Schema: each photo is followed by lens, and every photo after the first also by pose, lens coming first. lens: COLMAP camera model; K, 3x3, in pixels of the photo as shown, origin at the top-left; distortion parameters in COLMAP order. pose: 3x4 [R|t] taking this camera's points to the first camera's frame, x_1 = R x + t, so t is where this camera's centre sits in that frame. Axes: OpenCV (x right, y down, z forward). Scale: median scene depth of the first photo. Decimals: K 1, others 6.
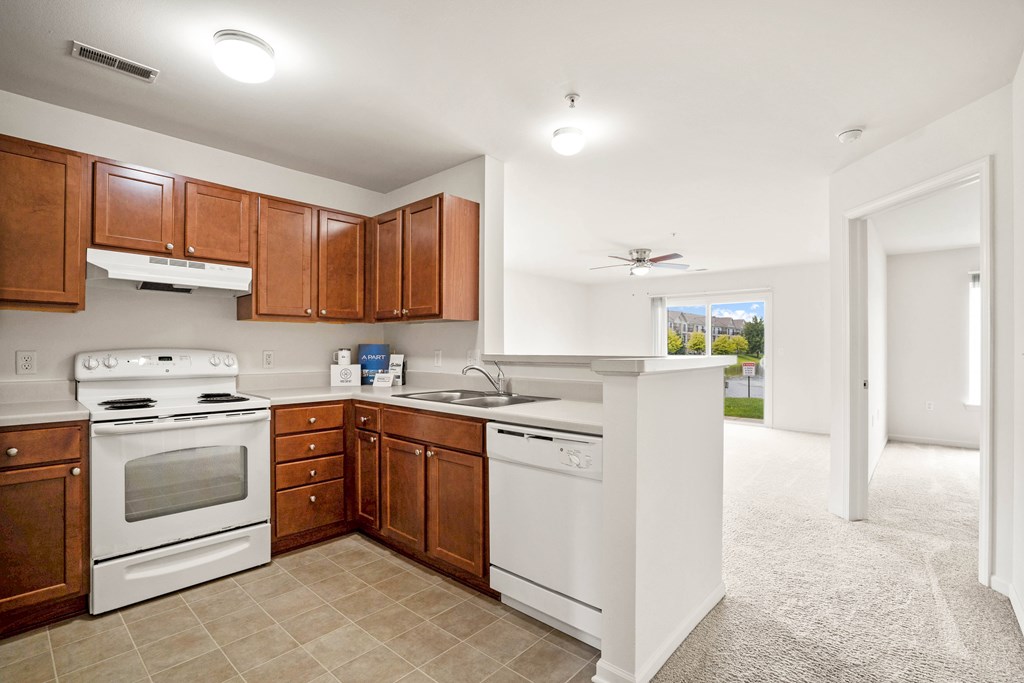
lens RADIAL K [[492.1, 0, 505.9], [0, 492.1, 347.9], [0, 0, 1]] dist [-0.023700, 0.012724]
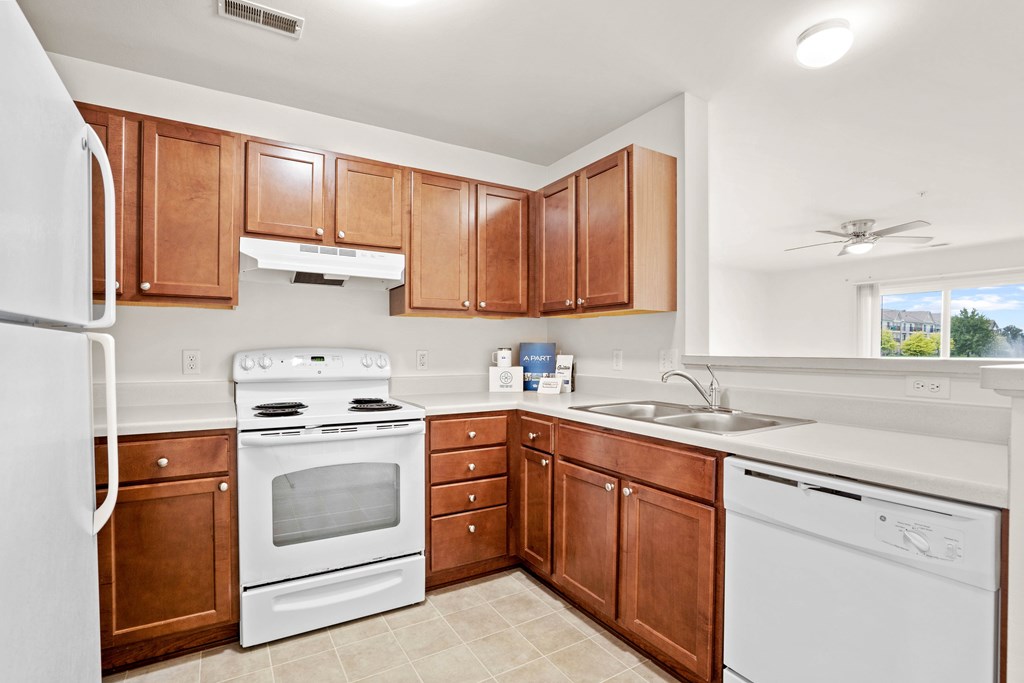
lens RADIAL K [[492.1, 0, 505.2], [0, 492.1, 347.5], [0, 0, 1]] dist [-0.023700, 0.012724]
pose [[0.961127, -0.000503, -0.276107, -0.112900], [0.000297, 1.000000, -0.000790, 0.001787], [0.276107, 0.000677, 0.961127, 0.221778]]
